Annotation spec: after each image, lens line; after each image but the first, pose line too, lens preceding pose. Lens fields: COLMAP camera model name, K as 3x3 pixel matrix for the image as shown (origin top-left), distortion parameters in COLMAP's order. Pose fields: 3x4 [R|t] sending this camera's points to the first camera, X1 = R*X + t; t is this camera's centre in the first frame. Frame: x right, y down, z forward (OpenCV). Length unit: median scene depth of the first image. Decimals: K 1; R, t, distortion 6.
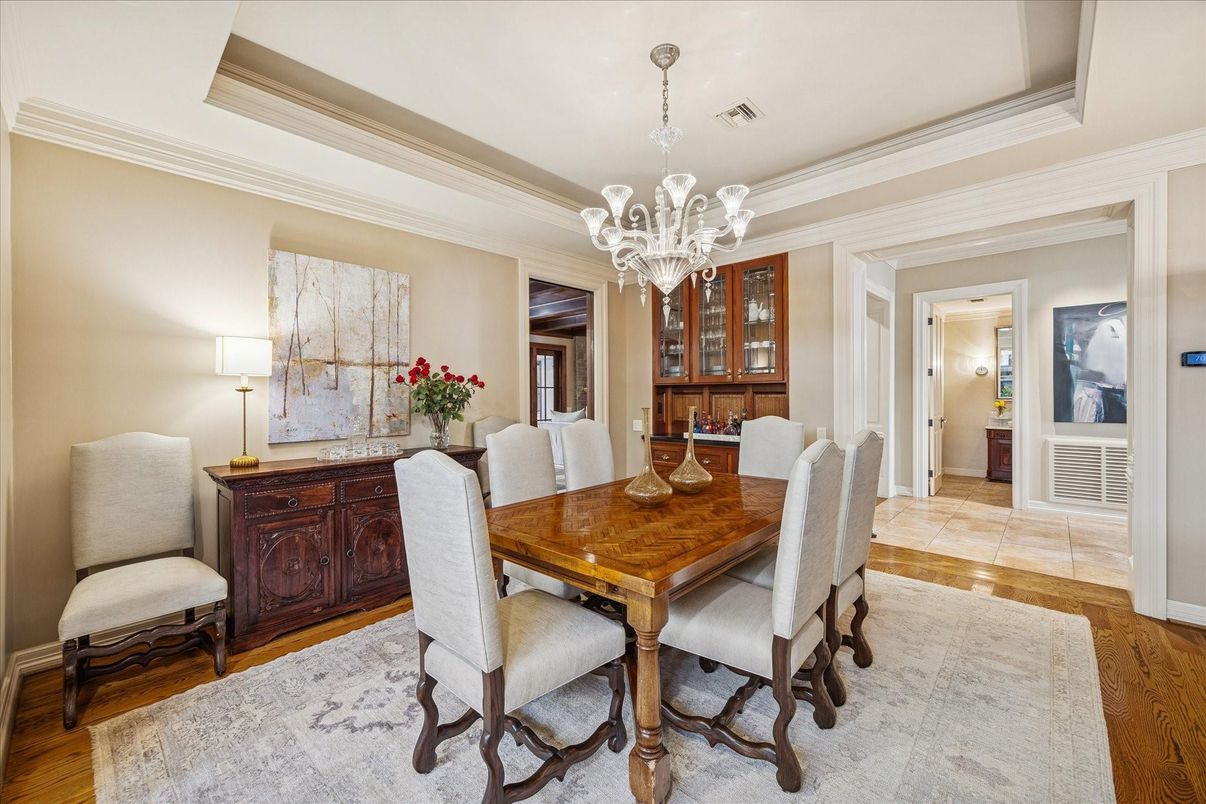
lens RADIAL K [[468.4, 0, 599.1], [0, 468.4, 398.3], [0, 0, 1]] dist [0.001928, 0.000329]
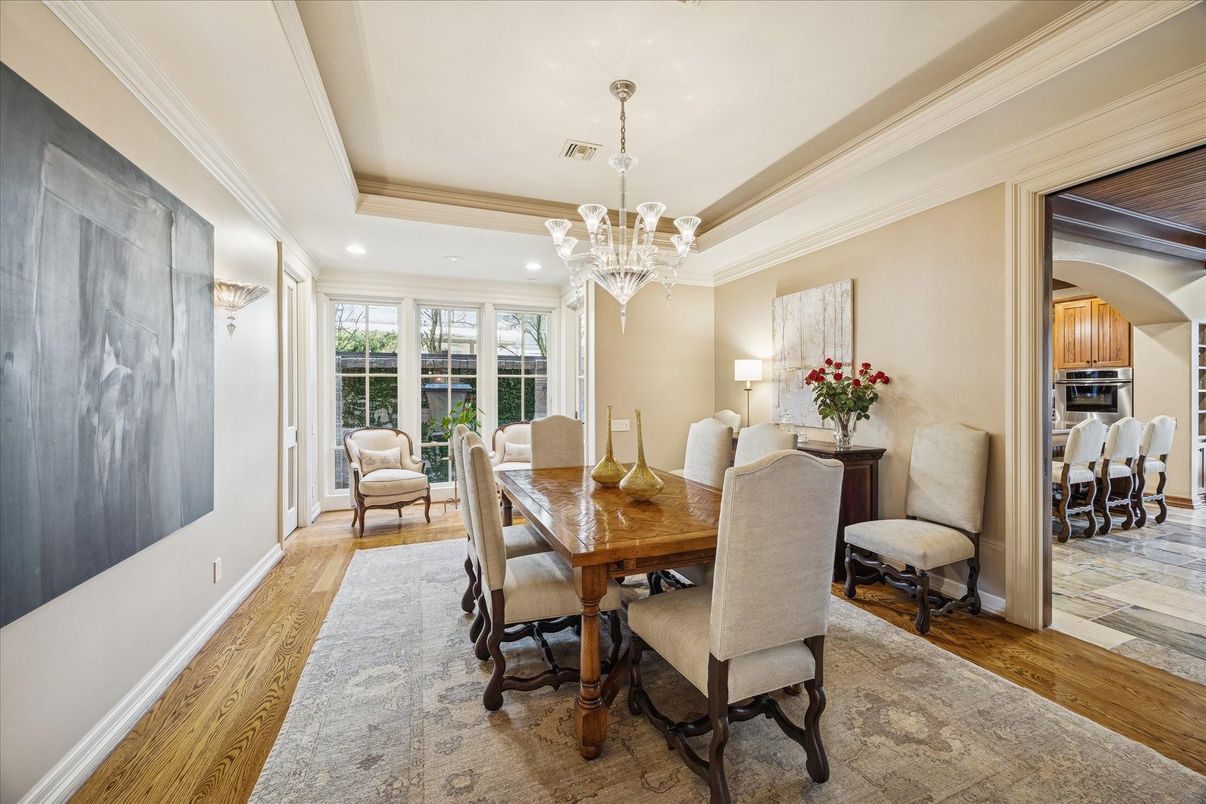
lens RADIAL K [[468.4, 0, 604.6], [0, 468.4, 394.7], [0, 0, 1]] dist [0.001928, 0.000329]
pose [[-0.428623, 0.008653, -0.903442, 0.858537], [-0.005149, 0.999915, 0.012019, -0.014465], [0.903469, 0.009803, -0.428541, 1.053698]]
